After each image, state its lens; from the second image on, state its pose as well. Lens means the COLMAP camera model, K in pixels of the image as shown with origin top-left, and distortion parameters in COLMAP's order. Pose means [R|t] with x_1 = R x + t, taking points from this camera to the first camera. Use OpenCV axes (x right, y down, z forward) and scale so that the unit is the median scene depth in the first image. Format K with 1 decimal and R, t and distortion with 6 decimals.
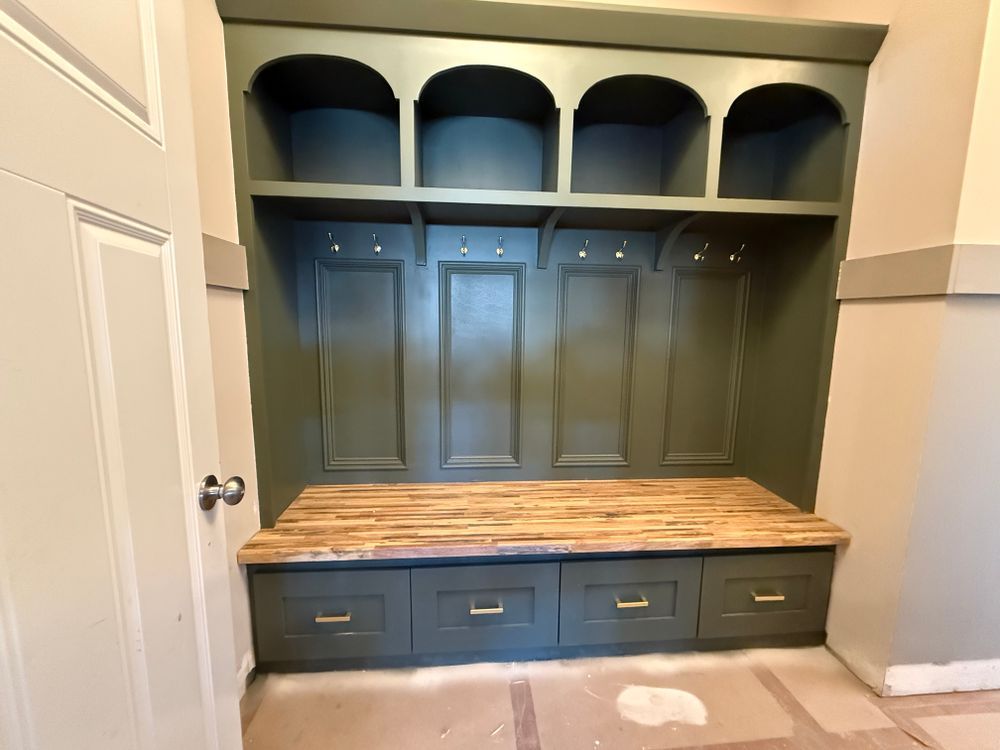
lens RADIAL K [[401.0, 0, 500.0], [0, 401.0, 375.0], [0, 0, 1]] dist [0.000317, 0.000071]
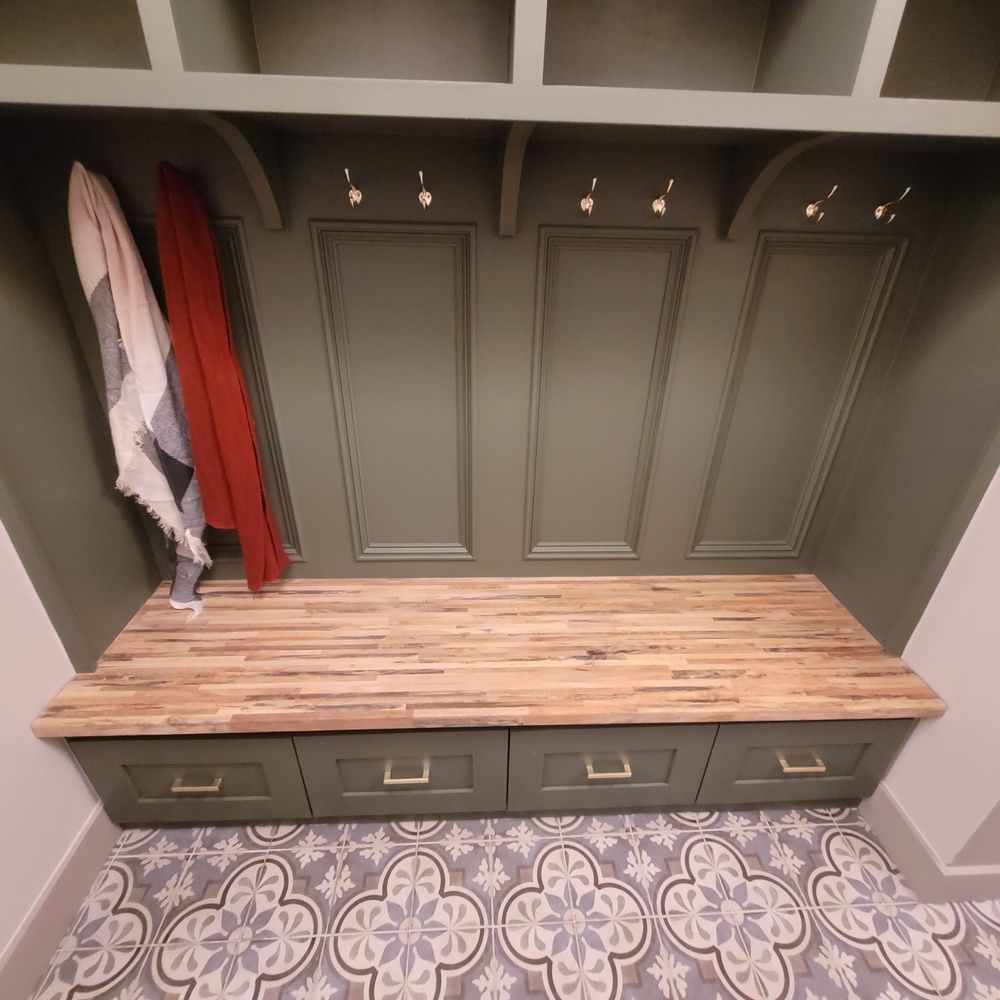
lens RADIAL K [[517.3, 0, 500.0], [0, 517.3, 500.0], [0, 0, 1]] dist [0.001285, -0.000674]
pose [[0.999405, 0.023842, -0.024919, 0.133631], [-0.013737, 0.937951, 0.346496, -0.194873], [0.031634, -0.345947, 0.937721, 0.267632]]
